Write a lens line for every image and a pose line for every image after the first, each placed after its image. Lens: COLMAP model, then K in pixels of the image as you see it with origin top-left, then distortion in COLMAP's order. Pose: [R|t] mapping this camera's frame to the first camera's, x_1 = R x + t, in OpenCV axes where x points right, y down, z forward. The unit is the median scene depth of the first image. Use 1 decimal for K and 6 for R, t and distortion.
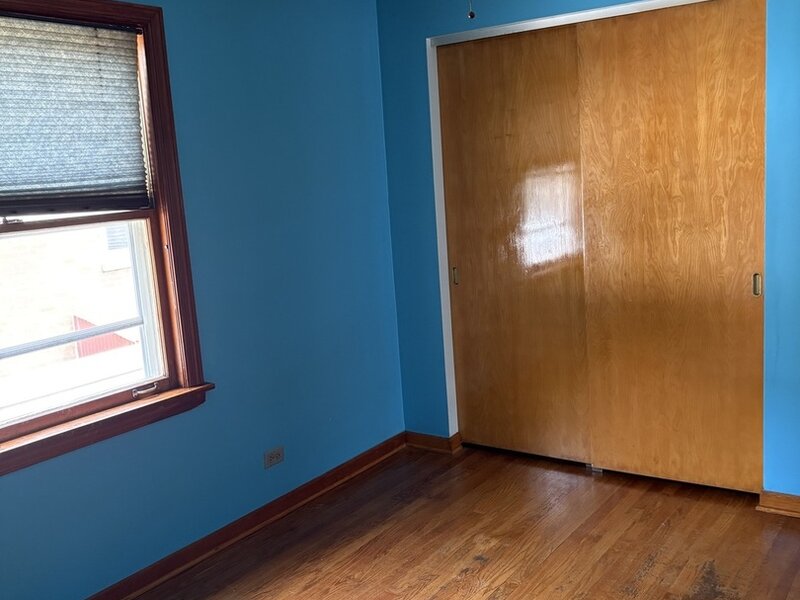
lens RADIAL K [[799.3, 0, 400.0], [0, 799.3, 300.0], [0, 0, 1]] dist [0.000386, 0.013480]
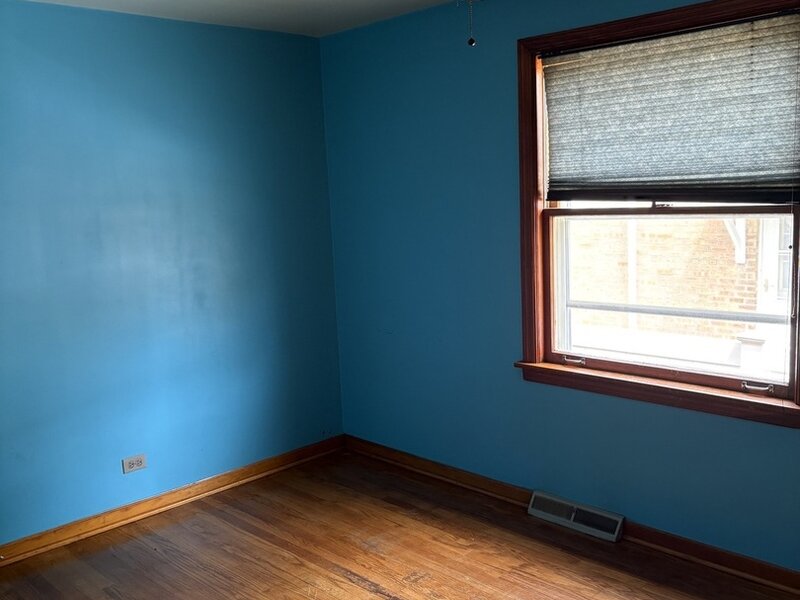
lens RADIAL K [[799.3, 0, 400.0], [0, 799.3, 300.0], [0, 0, 1]] dist [0.000386, 0.013480]
pose [[-0.182969, 0.211098, -0.960188, 0.745026], [-0.102006, 0.967327, 0.232105, -0.190402], [0.977812, 0.140413, -0.155457, 0.775614]]
